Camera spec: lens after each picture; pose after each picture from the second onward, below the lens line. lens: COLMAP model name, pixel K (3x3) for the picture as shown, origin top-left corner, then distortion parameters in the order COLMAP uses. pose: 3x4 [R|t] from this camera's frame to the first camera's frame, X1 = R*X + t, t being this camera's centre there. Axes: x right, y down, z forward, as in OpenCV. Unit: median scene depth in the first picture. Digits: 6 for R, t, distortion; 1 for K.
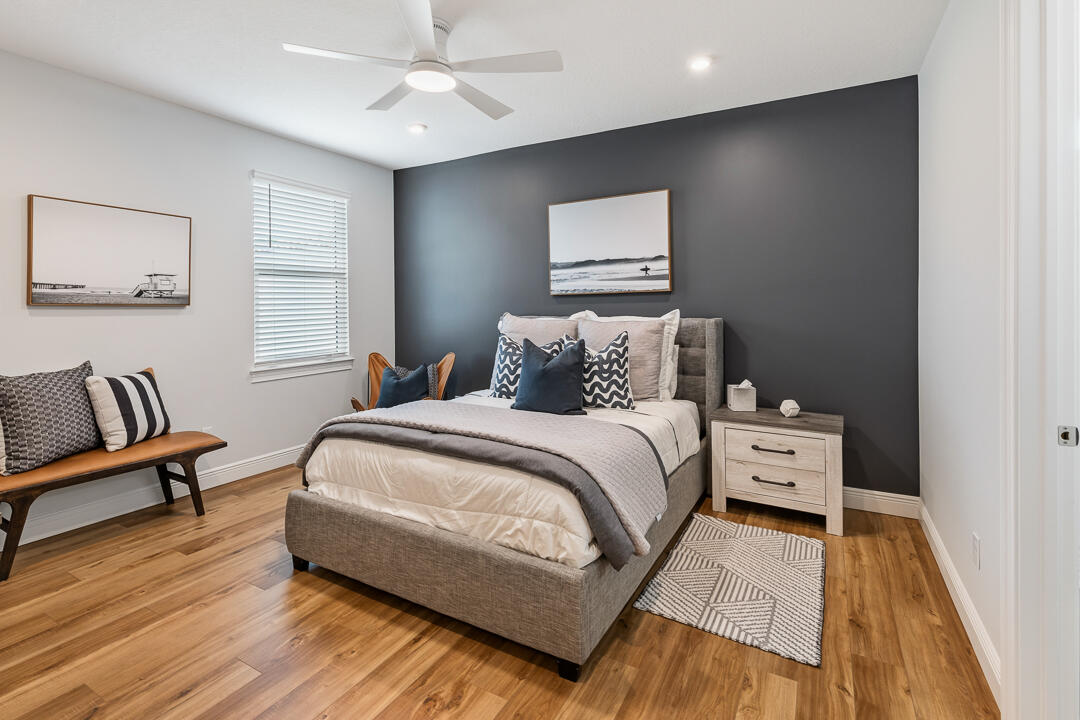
lens RADIAL K [[506.7, 0, 541.7], [0, 506.7, 307.8], [0, 0, 1]] dist [0.000601, -0.000547]
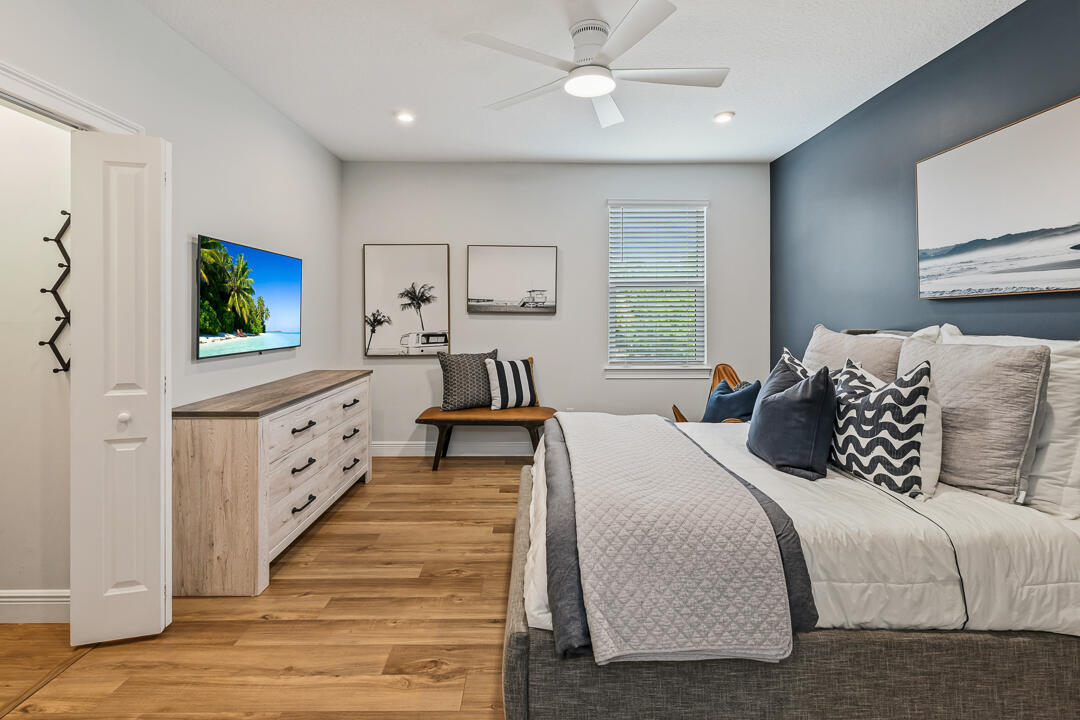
lens RADIAL K [[506.7, 0, 541.7], [0, 506.7, 307.8], [0, 0, 1]] dist [0.000601, -0.000547]
pose [[0.491962, -0.004108, -0.870607, 0.473339], [-0.007656, 0.999930, -0.009045, -0.006353], [0.870583, 0.011115, 0.491896, 0.341663]]
